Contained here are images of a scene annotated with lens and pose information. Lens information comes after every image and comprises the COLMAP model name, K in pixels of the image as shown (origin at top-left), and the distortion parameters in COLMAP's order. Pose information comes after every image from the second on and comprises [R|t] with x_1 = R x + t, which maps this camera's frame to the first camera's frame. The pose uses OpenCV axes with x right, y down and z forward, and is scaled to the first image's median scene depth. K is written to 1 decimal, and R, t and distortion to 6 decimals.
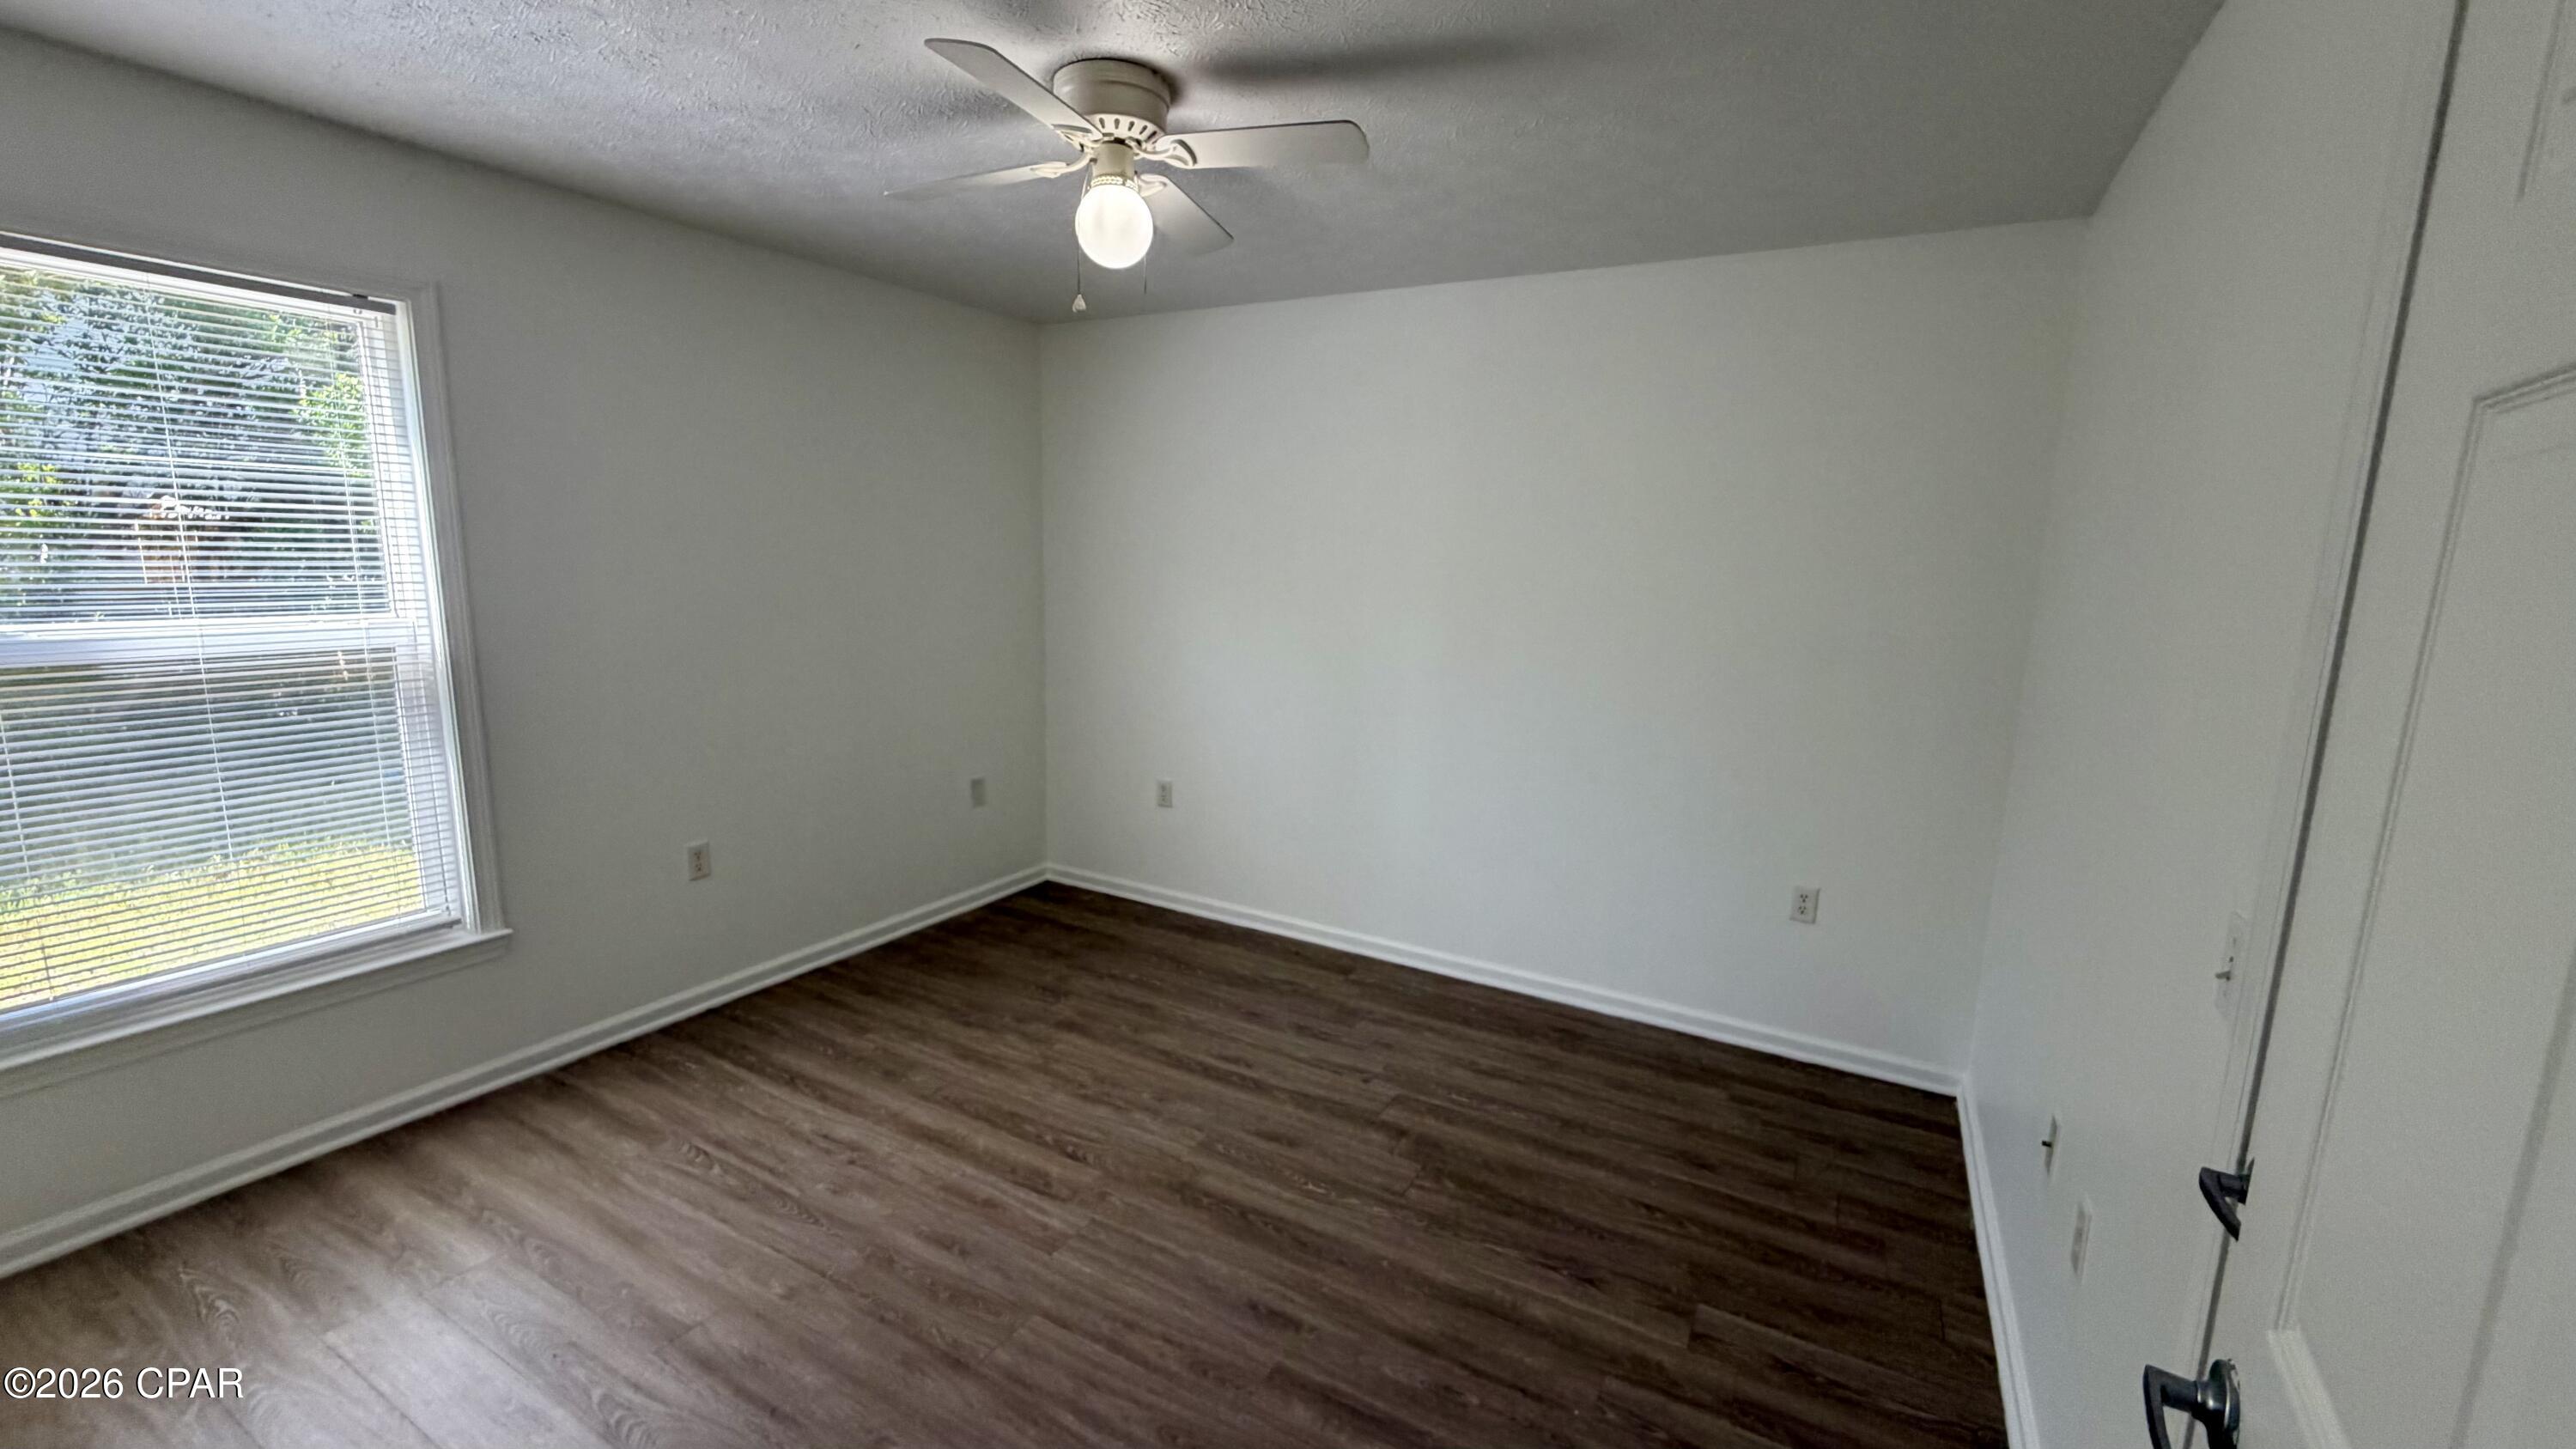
lens RADIAL K [[1030.1, 0, 1281.0], [0, 1030.1, 724.7], [0, 0, 1]] dist [0.000797, -0.000425]
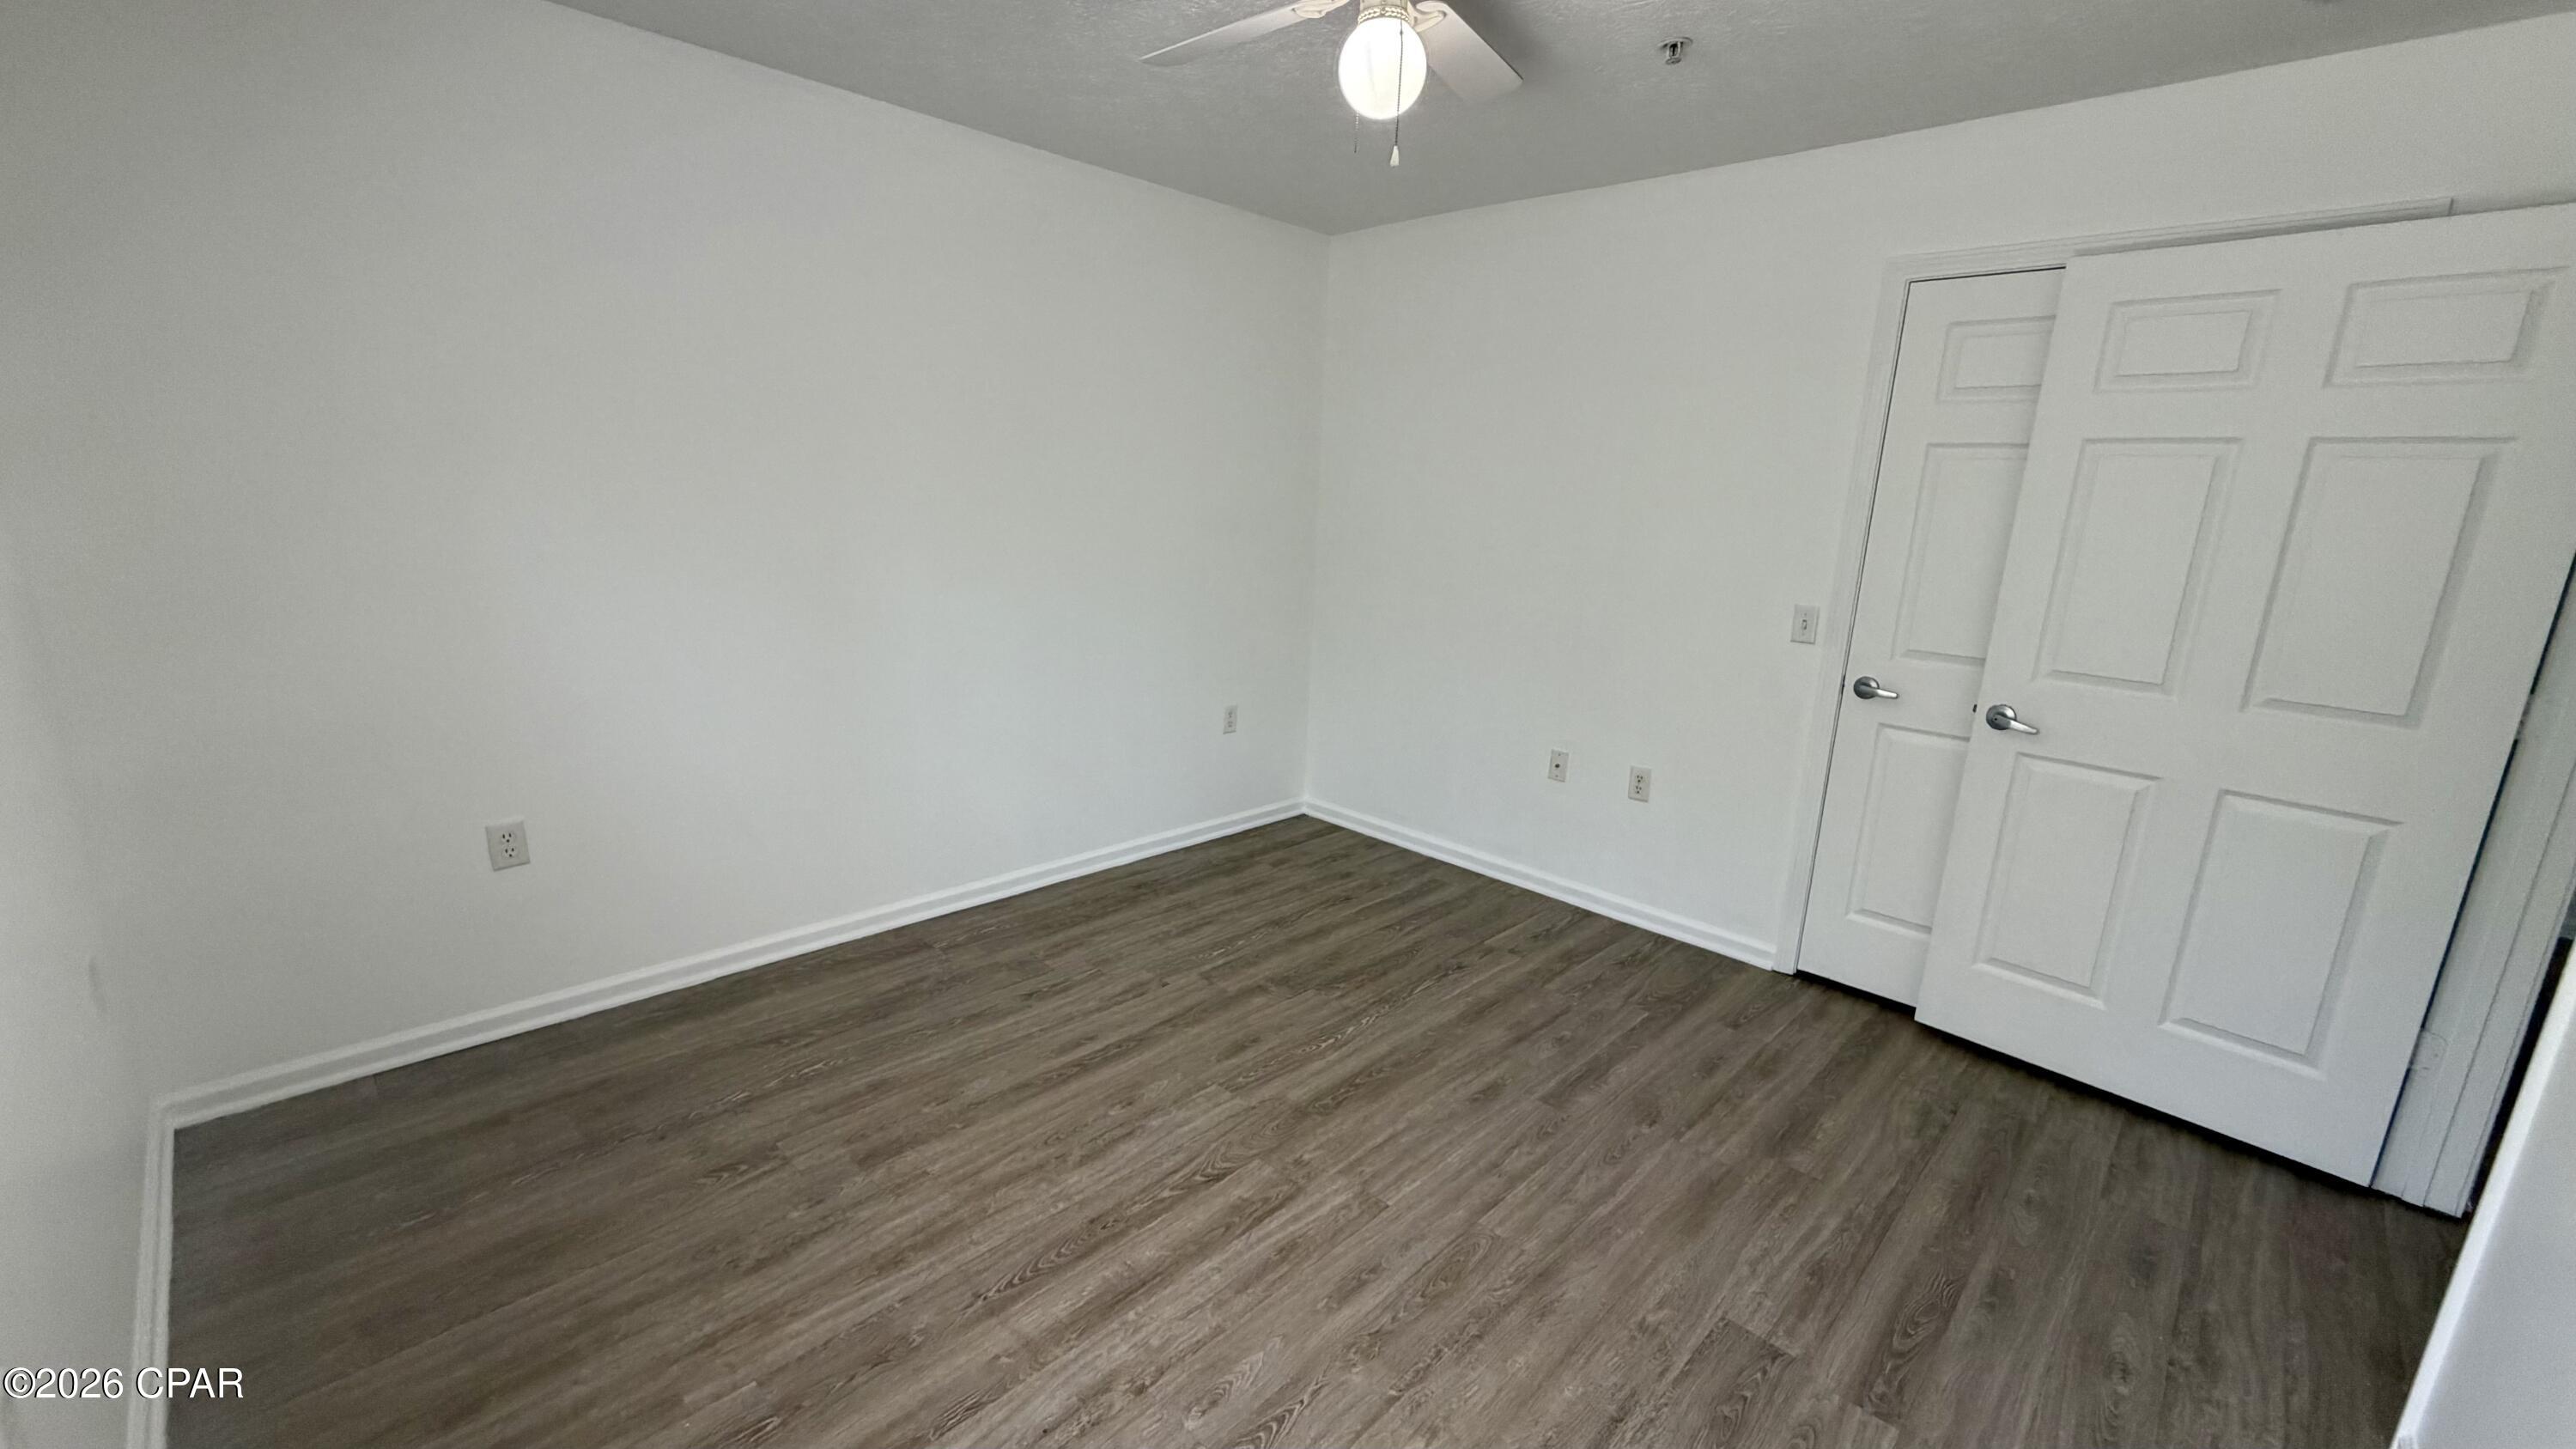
lens RADIAL K [[1030.1, 0, 1281.0], [0, 1030.1, 724.7], [0, 0, 1]] dist [0.000797, -0.000425]
pose [[0.259046, -0.236353, 0.936500, -0.809374], [0.126963, 0.969517, 0.209566, -0.100525], [-0.957484, 0.064614, 0.281157, 0.625815]]
